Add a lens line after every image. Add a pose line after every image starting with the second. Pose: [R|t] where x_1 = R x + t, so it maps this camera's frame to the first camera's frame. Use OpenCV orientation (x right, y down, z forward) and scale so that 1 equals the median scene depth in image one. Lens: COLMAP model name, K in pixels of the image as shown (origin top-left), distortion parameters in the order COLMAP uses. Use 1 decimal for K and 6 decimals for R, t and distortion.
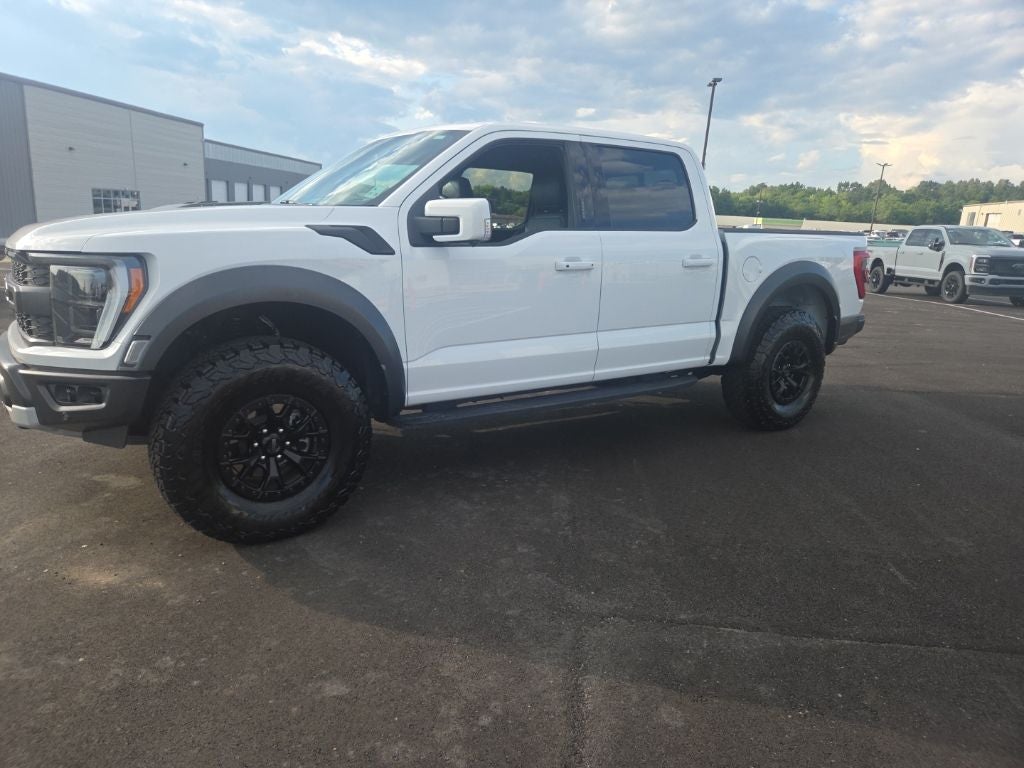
lens RADIAL K [[680.1, 0, 498.9], [0, 680.1, 378.3], [0, 0, 1]] dist [0.065408, -0.059147]
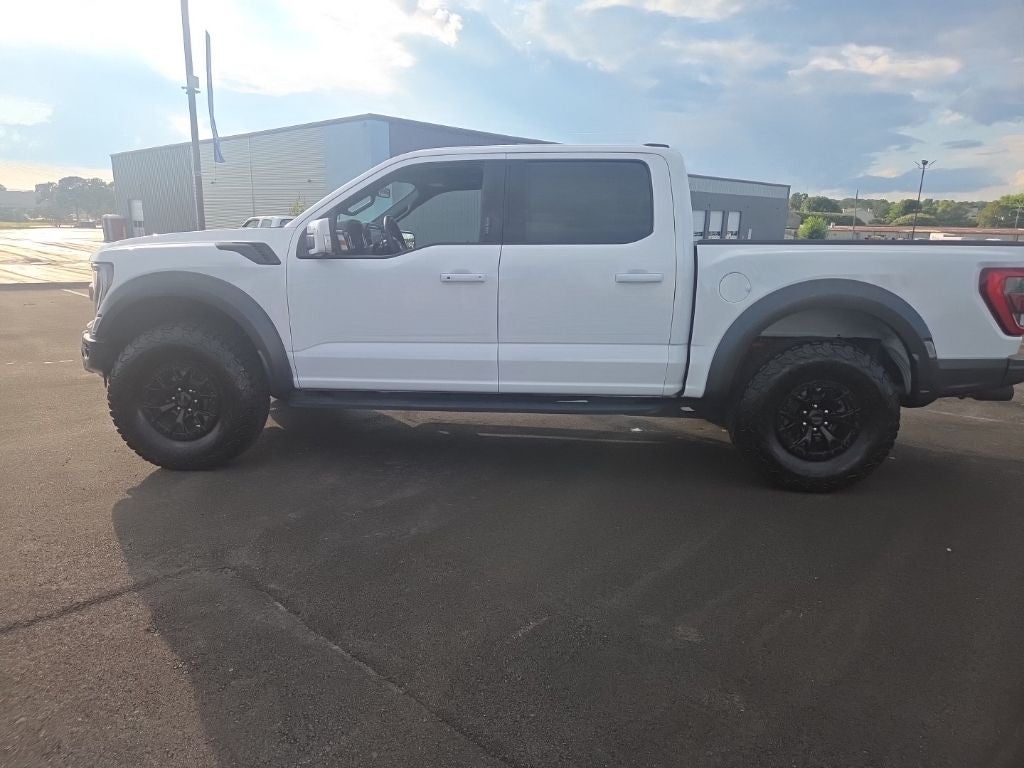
lens RADIAL K [[681.2, 0, 505.6], [0, 681.2, 372.2], [0, 0, 1]] dist [0.066064, -0.060799]
pose [[0.798294, 0.091803, -0.595230, 0.968973], [-0.117558, 0.993056, -0.004503, -0.028239], [0.590684, 0.073569, 0.803542, 0.247030]]
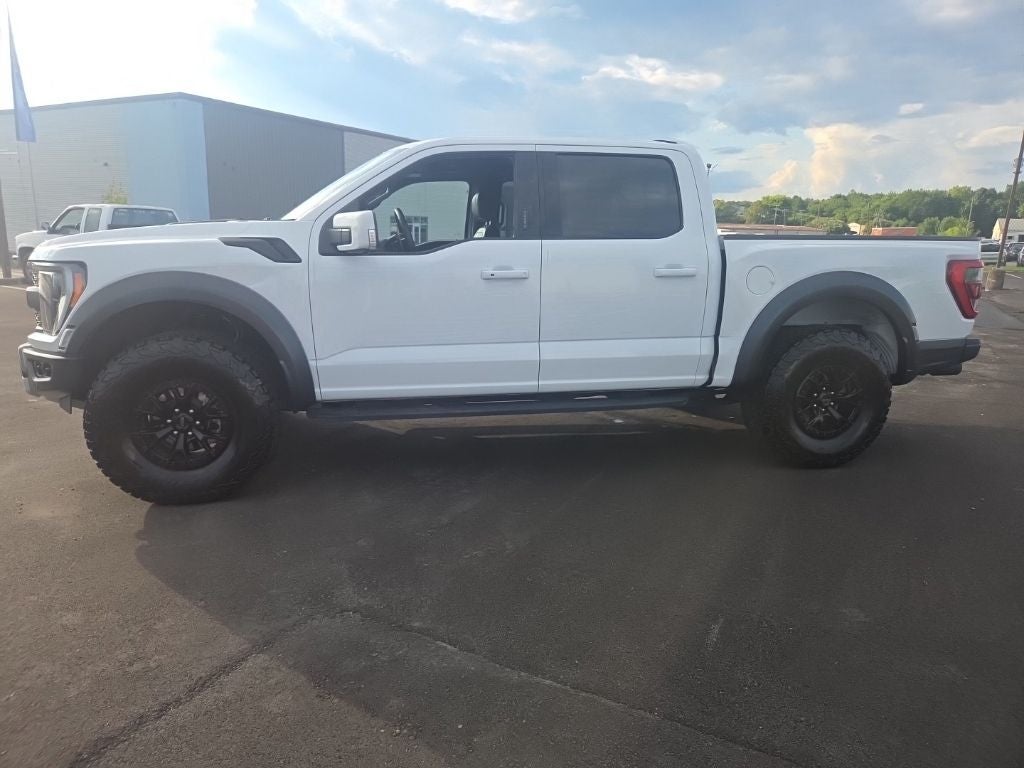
lens RADIAL K [[681.2, 0, 505.6], [0, 681.2, 372.2], [0, 0, 1]] dist [0.066064, -0.060799]
pose [[0.926535, 0.054460, -0.372246, 0.594271], [-0.066165, 0.997633, -0.018733, -0.004016], [0.370345, 0.041986, 0.927945, 0.094054]]
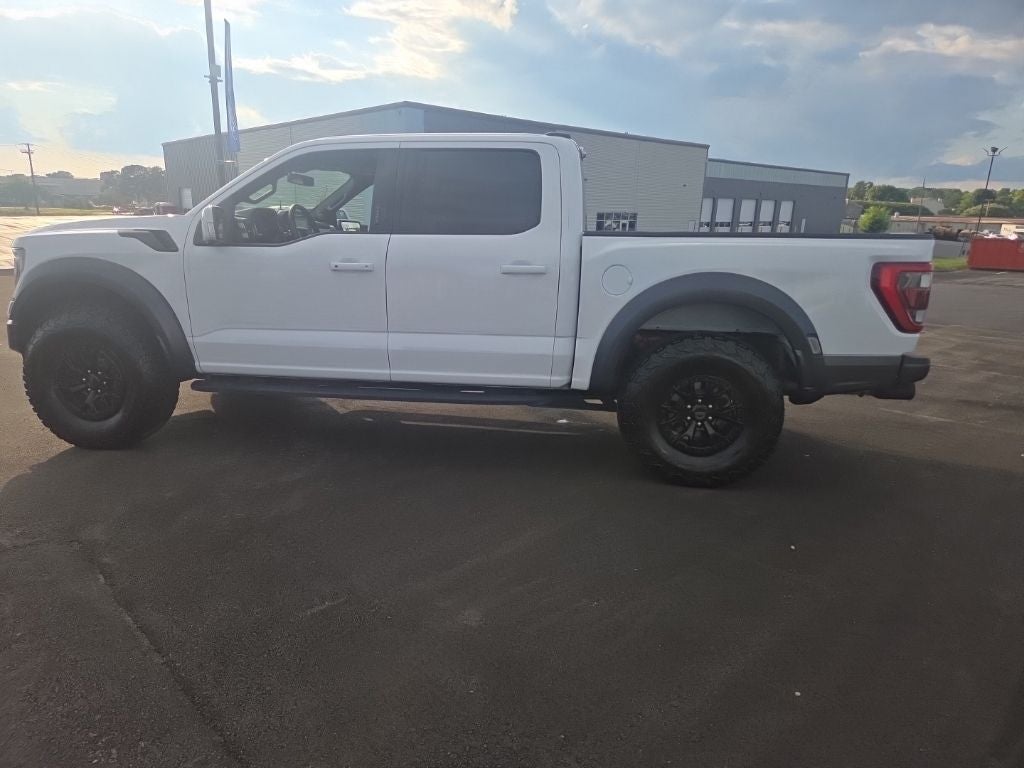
lens RADIAL K [[678.8, 0, 506.4], [0, 678.8, 385.2], [0, 0, 1]] dist [0.070104, -0.058802]
pose [[0.754379, 0.128162, -0.643806, 1.210368], [-0.136347, 0.989958, 0.037305, -0.065868], [0.642123, 0.059639, 0.764278, 0.425454]]
